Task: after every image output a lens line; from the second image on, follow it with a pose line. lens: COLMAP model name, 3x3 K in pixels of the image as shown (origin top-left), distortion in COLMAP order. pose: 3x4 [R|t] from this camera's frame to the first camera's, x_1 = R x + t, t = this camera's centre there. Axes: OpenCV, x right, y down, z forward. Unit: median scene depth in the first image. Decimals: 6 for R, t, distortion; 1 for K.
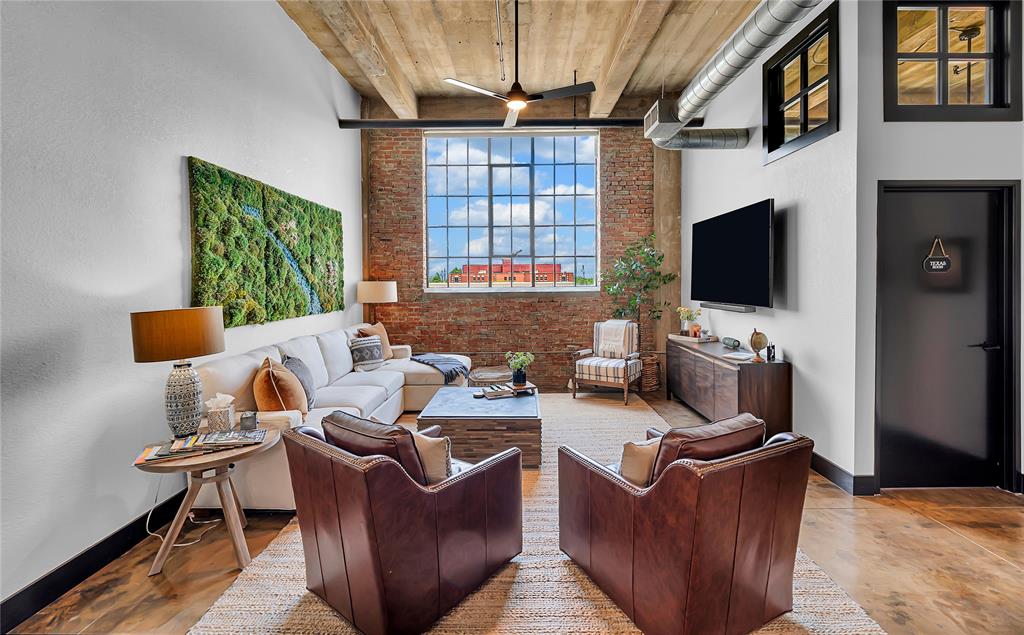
lens RADIAL K [[447.7, 0, 532.6], [0, 447.7, 286.8], [0, 0, 1]] dist [0.003623, -0.000309]
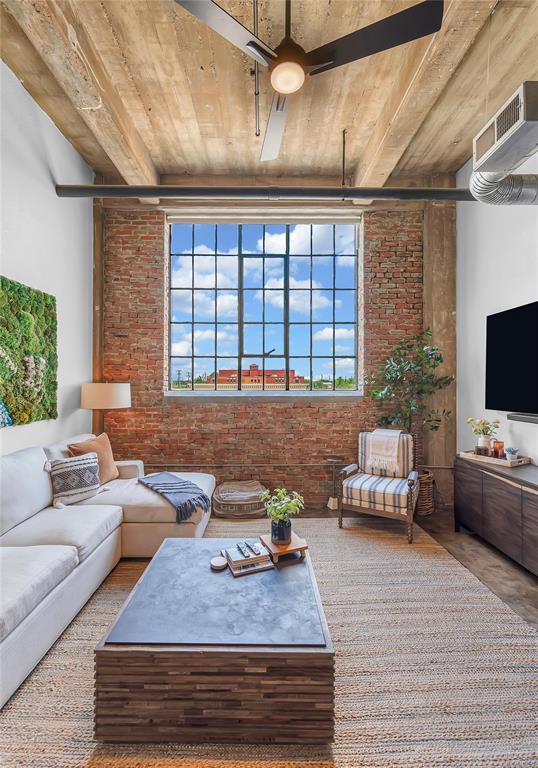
lens RADIAL K [[343.1, 0, 280.2], [0, 343.1, 380.5], [0, 0, 1]] dist [-0.001315, -0.000823]
pose [[0.999709, 0.008036, 0.022754, -0.034492], [-0.007613, 0.999798, -0.018590, -0.007894], [-0.022899, 0.018411, 0.999568, 0.376838]]
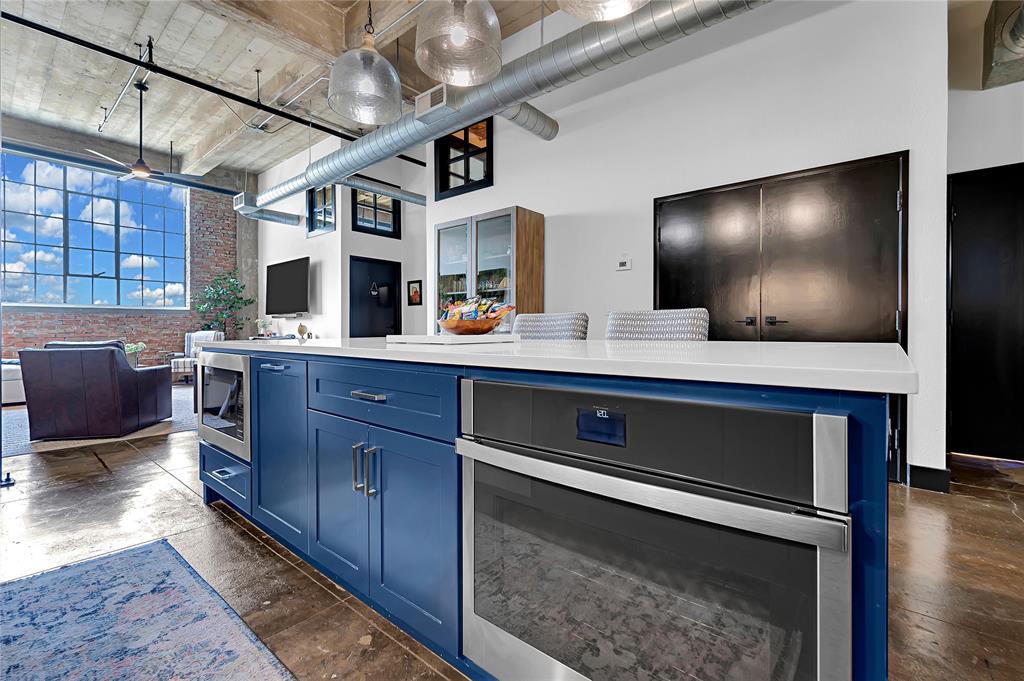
lens RADIAL K [[433.5, 0, 519.5], [0, 433.5, 332.7], [0, 0, 1]] dist [-0.014564, 0.002083]
pose [[0.650541, 0.000901, 0.759470, -0.200916], [0.005277, 0.999970, -0.005706, 0.102017], [-0.759453, 0.007720, 0.650517, -0.617196]]
